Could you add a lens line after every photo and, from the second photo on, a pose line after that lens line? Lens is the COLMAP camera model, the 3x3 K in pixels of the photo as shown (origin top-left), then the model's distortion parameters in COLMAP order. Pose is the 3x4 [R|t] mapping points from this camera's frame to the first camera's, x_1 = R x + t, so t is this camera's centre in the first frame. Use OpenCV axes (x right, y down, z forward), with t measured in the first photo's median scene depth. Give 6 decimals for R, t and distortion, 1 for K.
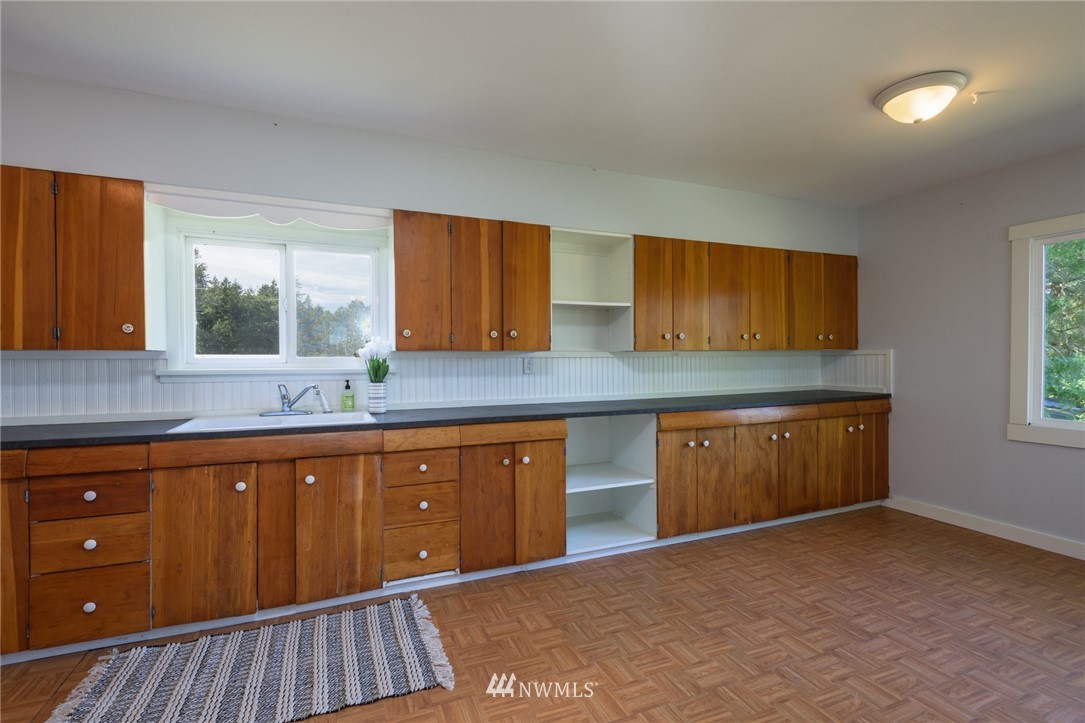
lens RADIAL K [[505.4, 0, 544.3], [0, 505.4, 364.6], [0, 0, 1]] dist [0.009014, -0.000543]
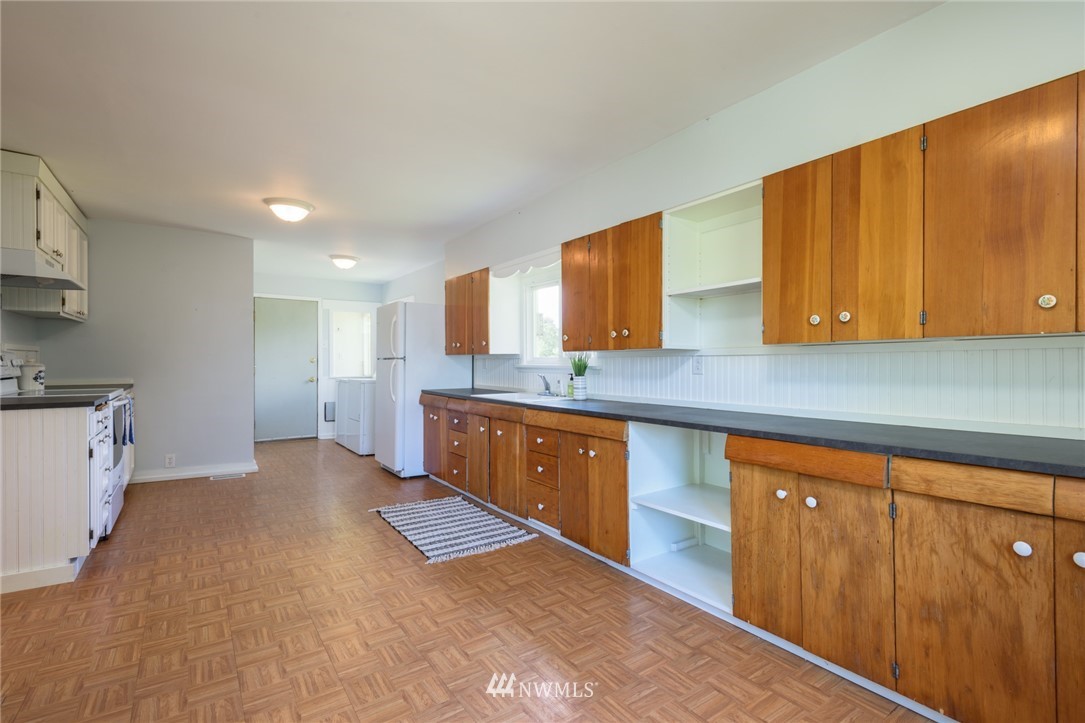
lens RADIAL K [[505.4, 0, 544.3], [0, 505.4, 364.6], [0, 0, 1]] dist [0.009014, -0.000543]
pose [[0.203939, 0.009065, -0.978942, 1.055440], [-0.006831, 0.999946, 0.007837, -0.004584], [0.978960, 0.005089, 0.203990, 0.746242]]
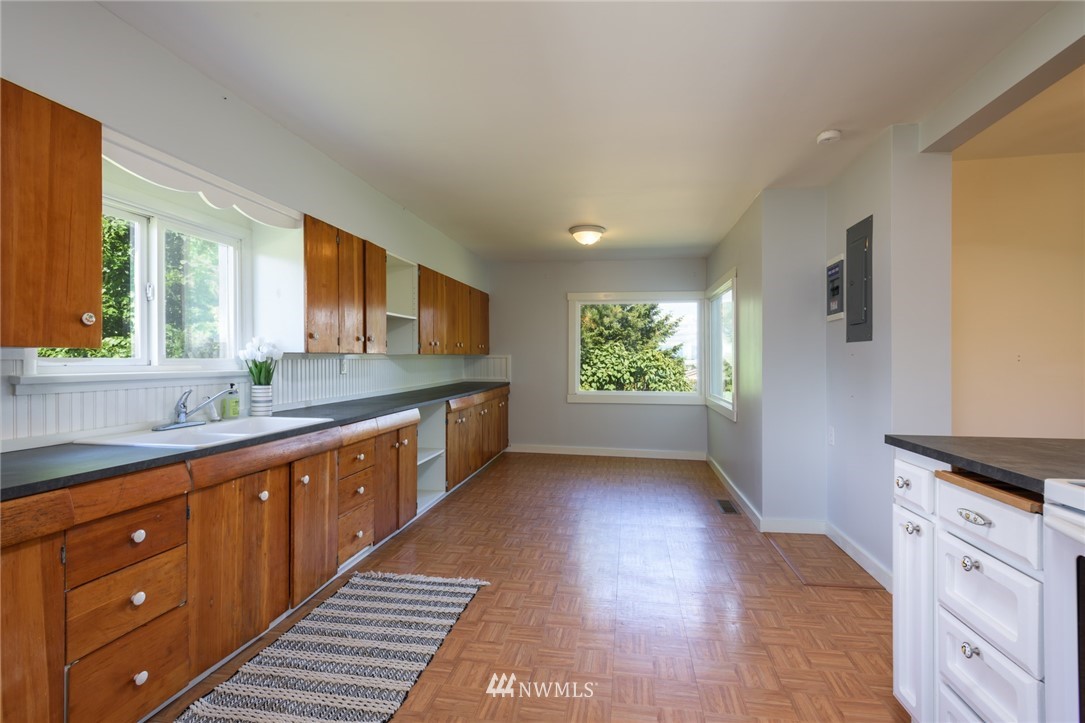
lens RADIAL K [[505.4, 0, 544.3], [0, 505.4, 364.6], [0, 0, 1]] dist [0.009014, -0.000543]
pose [[0.541260, -0.004642, 0.840843, -0.972731], [0.004925, 0.999985, 0.002350, -0.003294], [-0.840841, 0.002869, 0.541274, 0.043601]]
